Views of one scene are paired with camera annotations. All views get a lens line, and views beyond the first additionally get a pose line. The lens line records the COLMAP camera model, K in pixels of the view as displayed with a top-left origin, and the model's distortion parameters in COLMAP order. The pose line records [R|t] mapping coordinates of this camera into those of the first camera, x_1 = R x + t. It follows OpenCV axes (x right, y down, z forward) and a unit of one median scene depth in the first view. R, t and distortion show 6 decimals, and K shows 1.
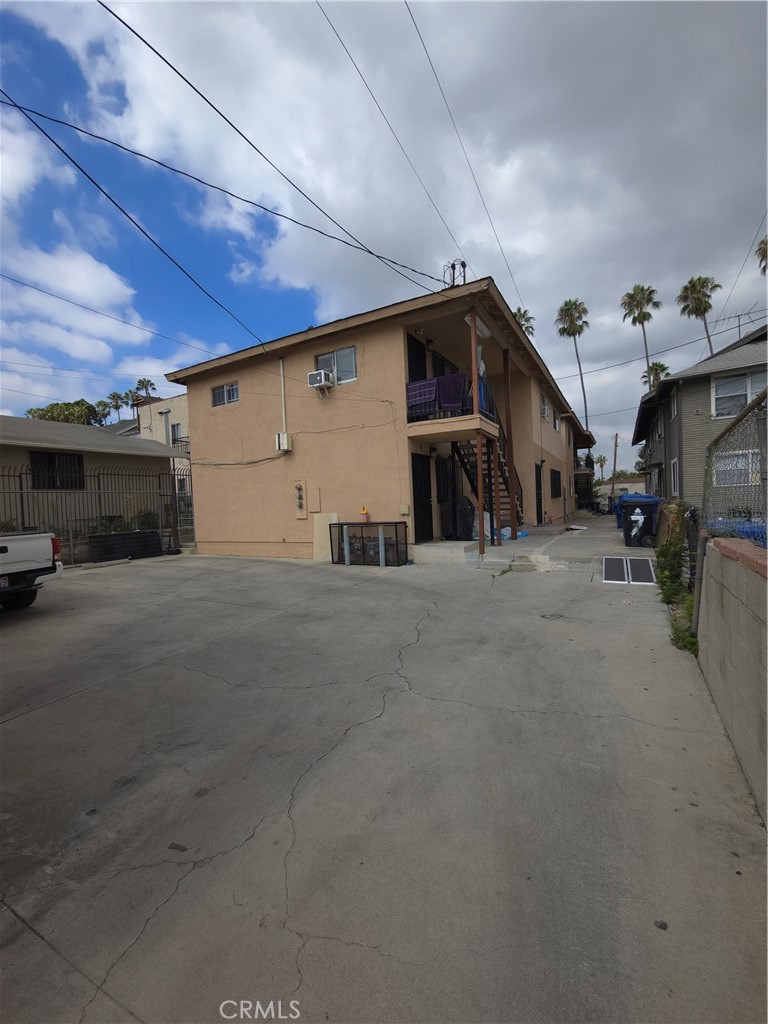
lens RADIAL K [[416.9, 0, 382.6], [0, 416.9, 508.6], [0, 0, 1]] dist [-0.002062, 0.000194]
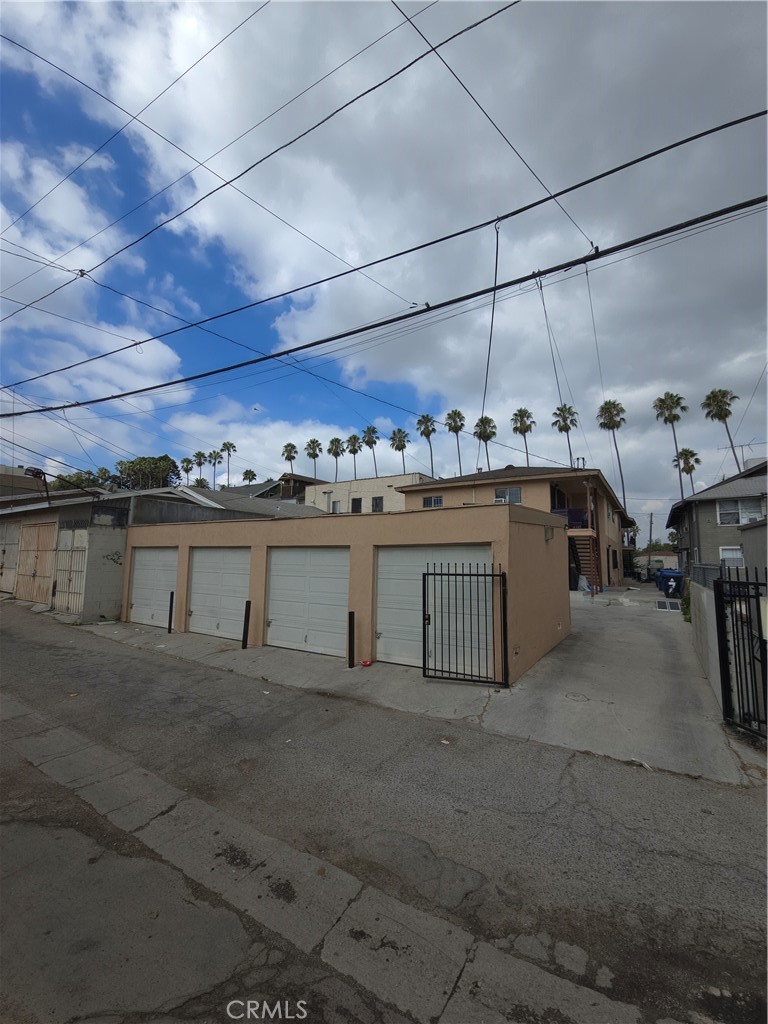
lens RADIAL K [[416.9, 0, 382.3], [0, 416.9, 514.6], [0, 0, 1]] dist [-0.002062, 0.000194]
pose [[0.997082, 0.047094, -0.060073, -0.130876], [-0.053790, 0.991883, -0.115214, -0.000165], [0.054160, 0.118109, 0.991523, -0.214252]]
